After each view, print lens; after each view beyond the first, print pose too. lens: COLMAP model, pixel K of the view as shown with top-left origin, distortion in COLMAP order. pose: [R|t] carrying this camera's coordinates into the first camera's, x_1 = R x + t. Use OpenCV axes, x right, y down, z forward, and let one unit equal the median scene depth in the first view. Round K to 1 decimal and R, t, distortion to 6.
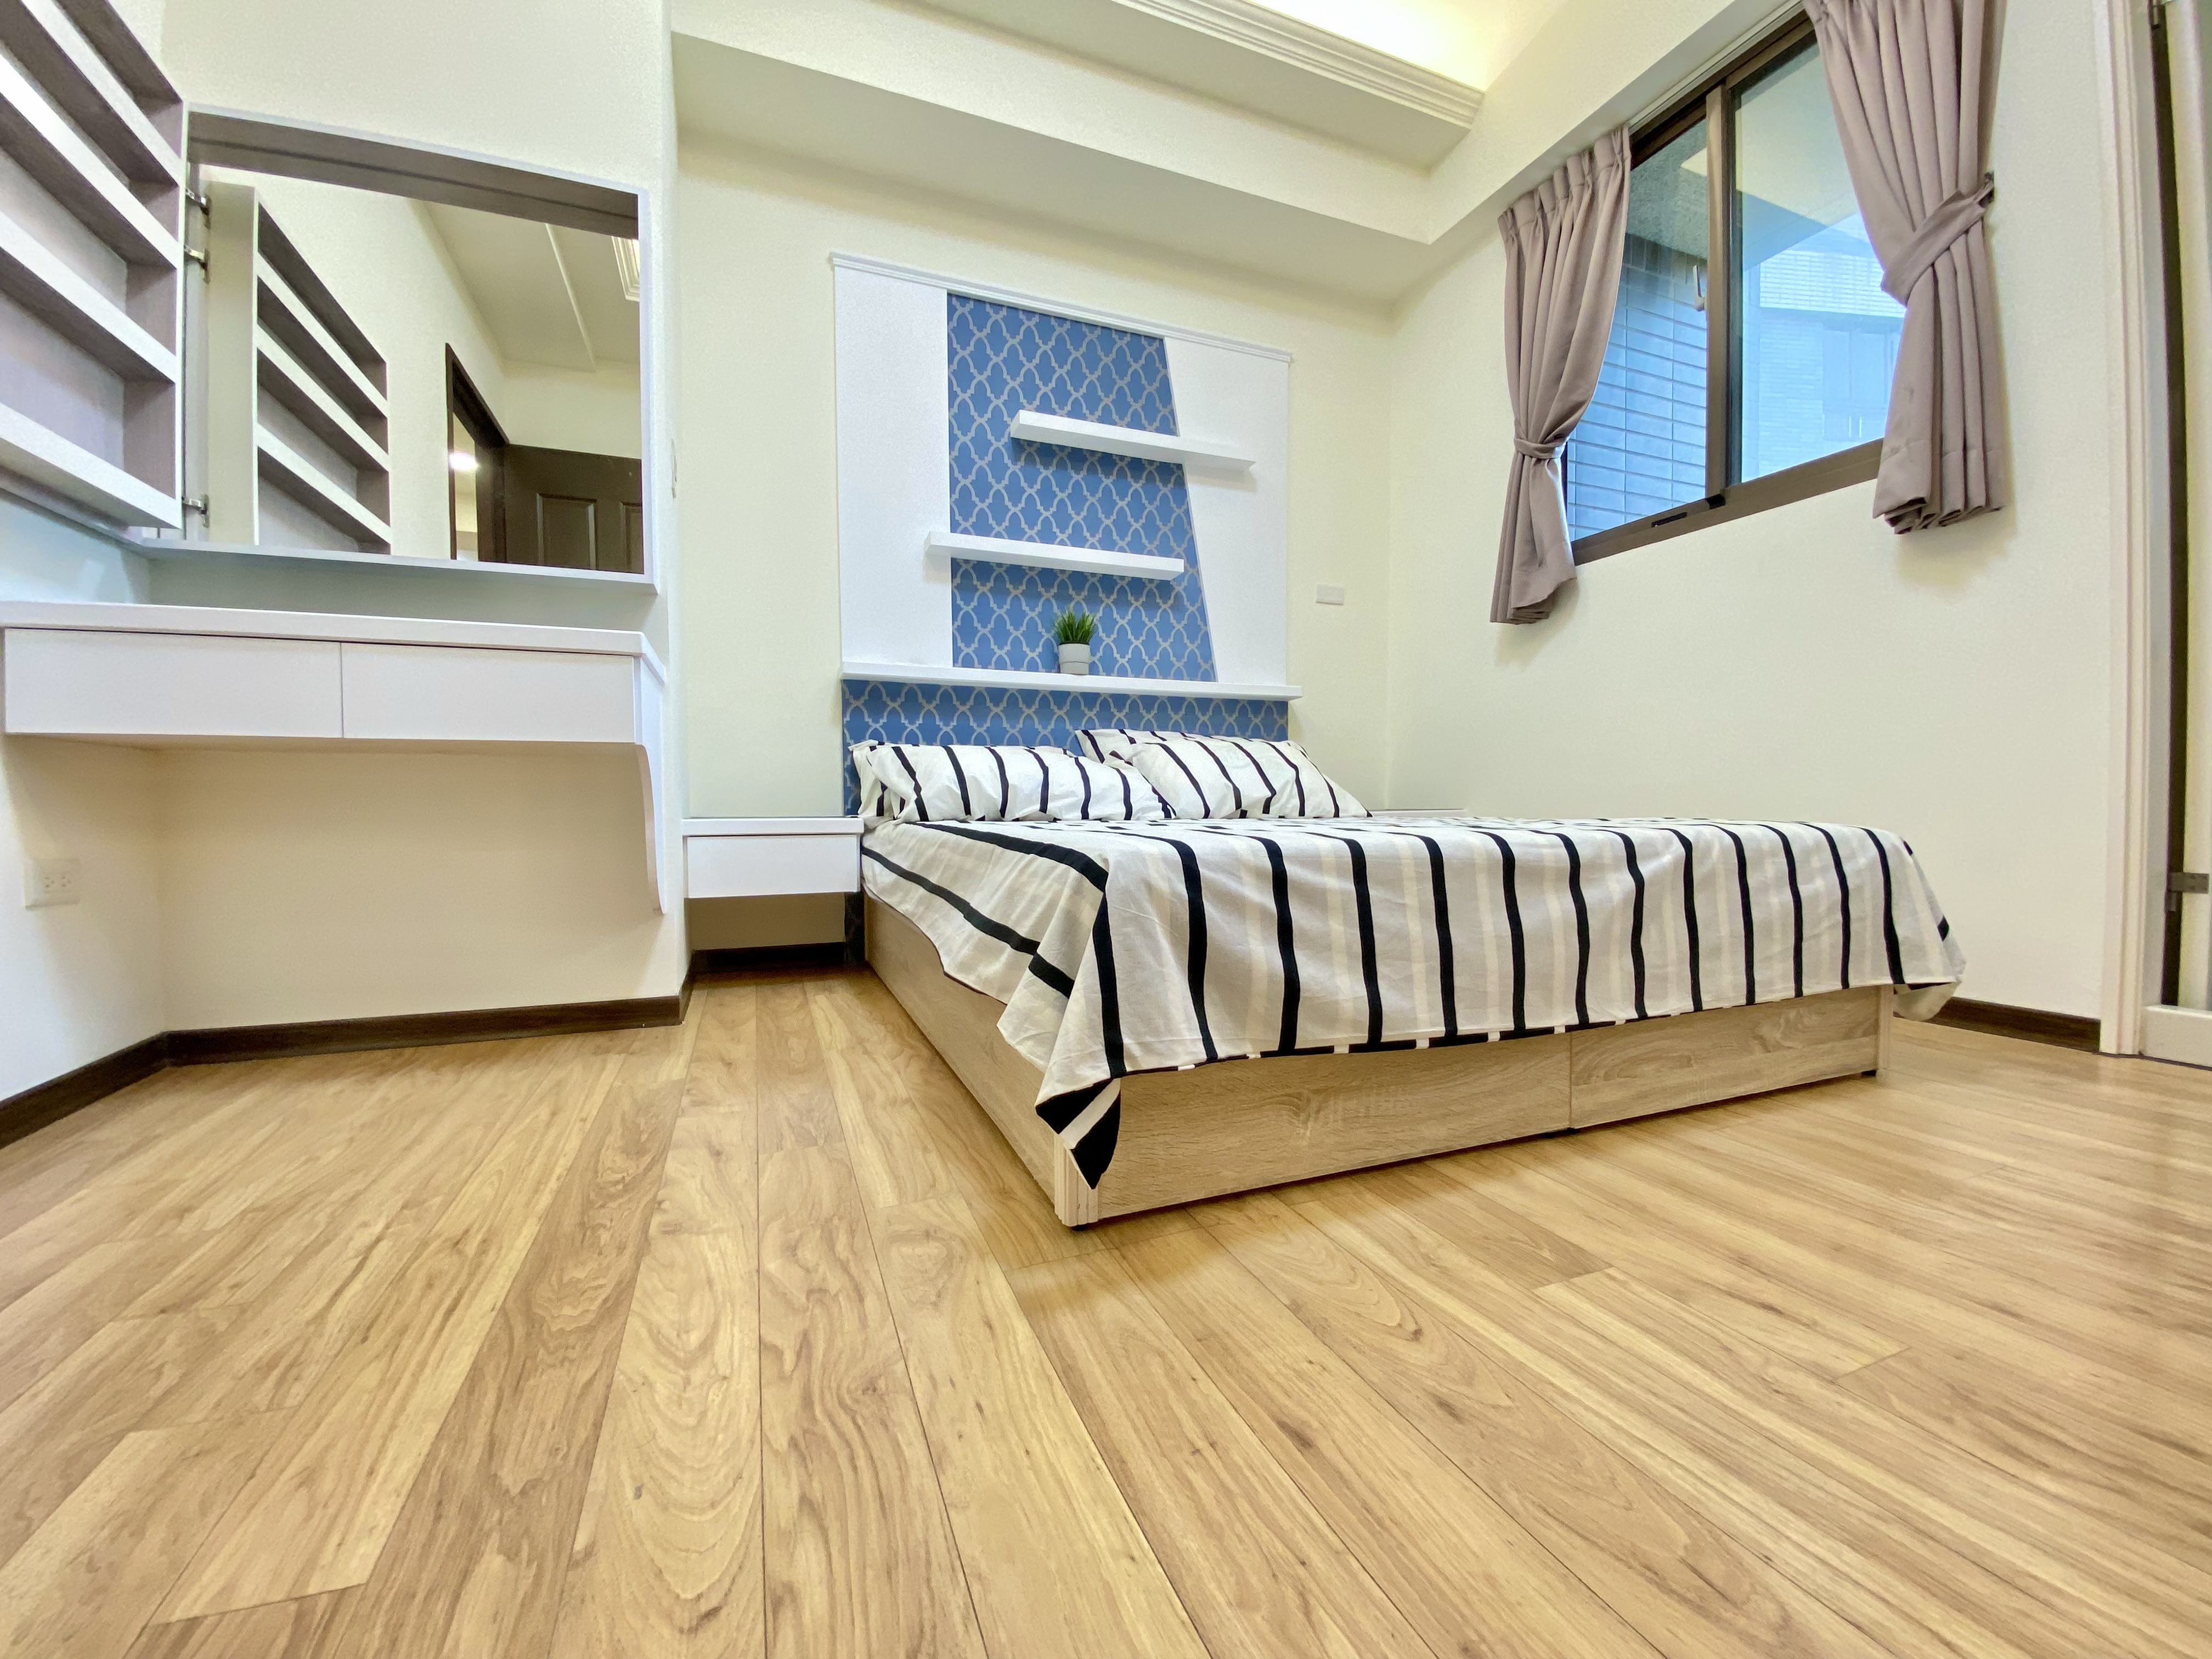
lens RADIAL K [[897.2, 0, 1100.6], [0, 897.2, 840.7], [0, 0, 1]] dist [0.009744, -0.018335]
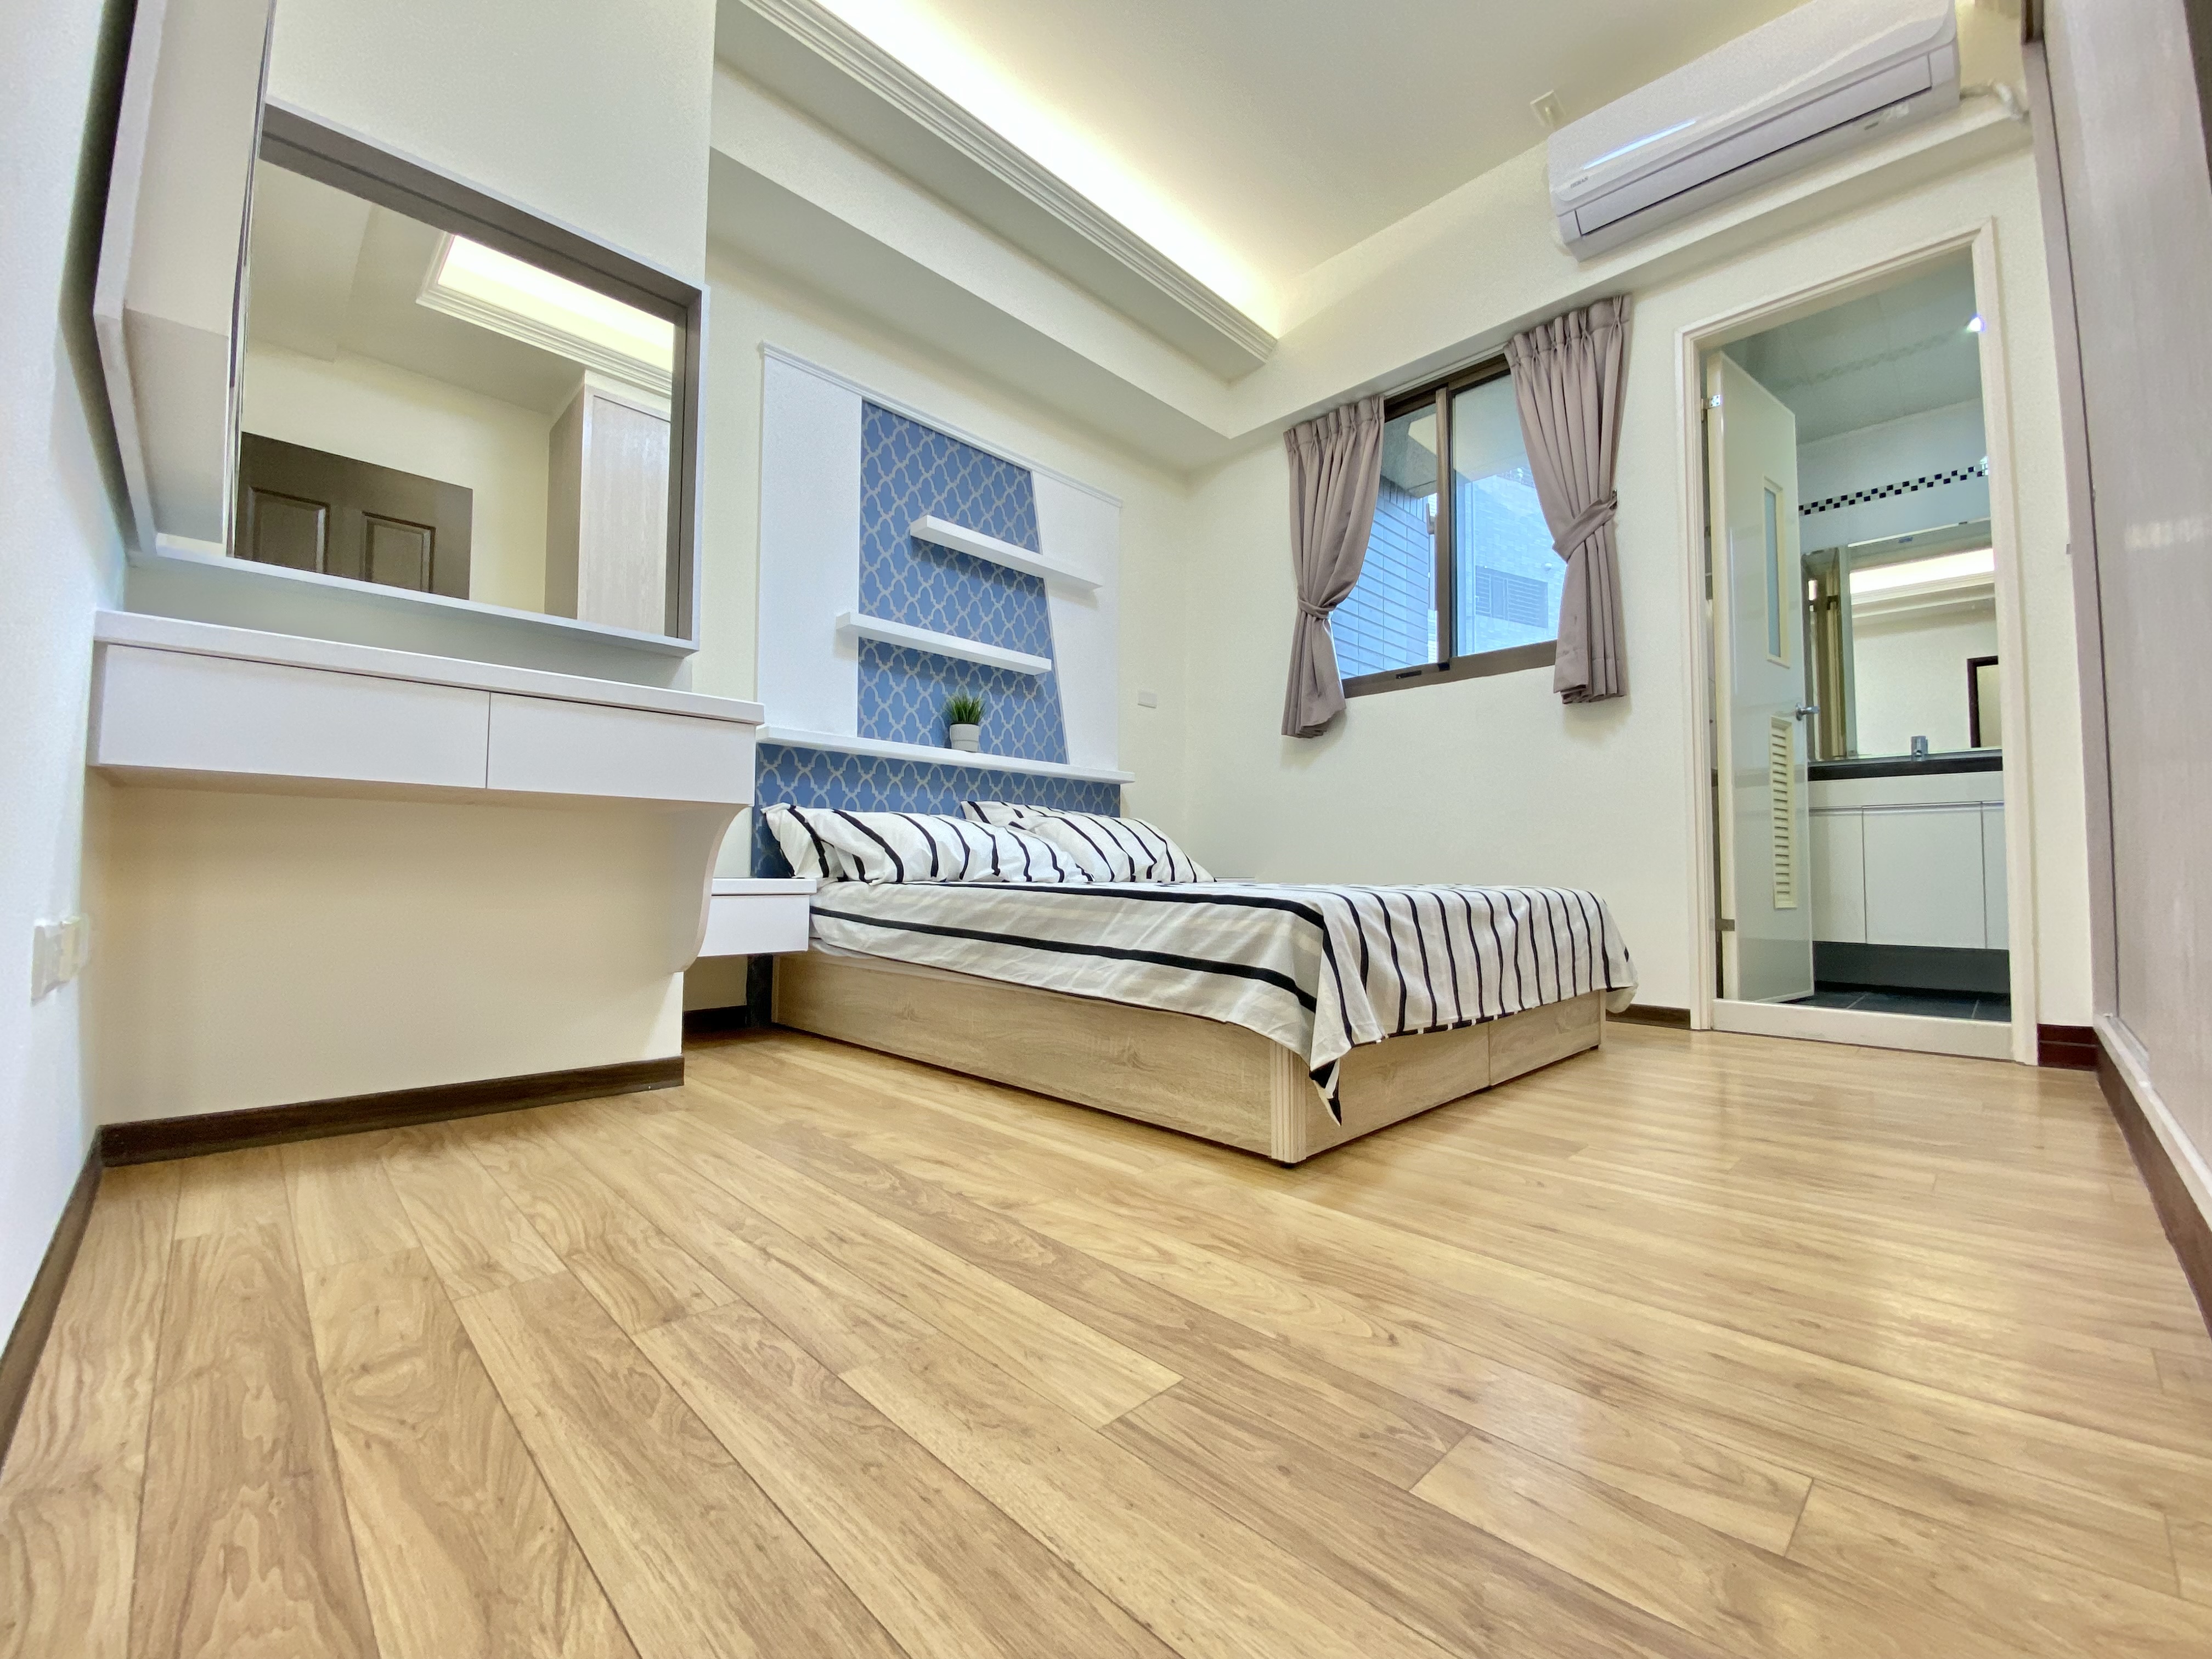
lens RADIAL K [[893.8, 0, 1113.6], [0, 893.8, 832.3], [0, 0, 1]] dist [0.018227, -0.018913]
pose [[0.921096, 0.032368, 0.387987, -0.372412], [0.001184, 0.996301, -0.085928, 0.012182], [-0.389333, 0.079607, 0.917651, -0.101480]]
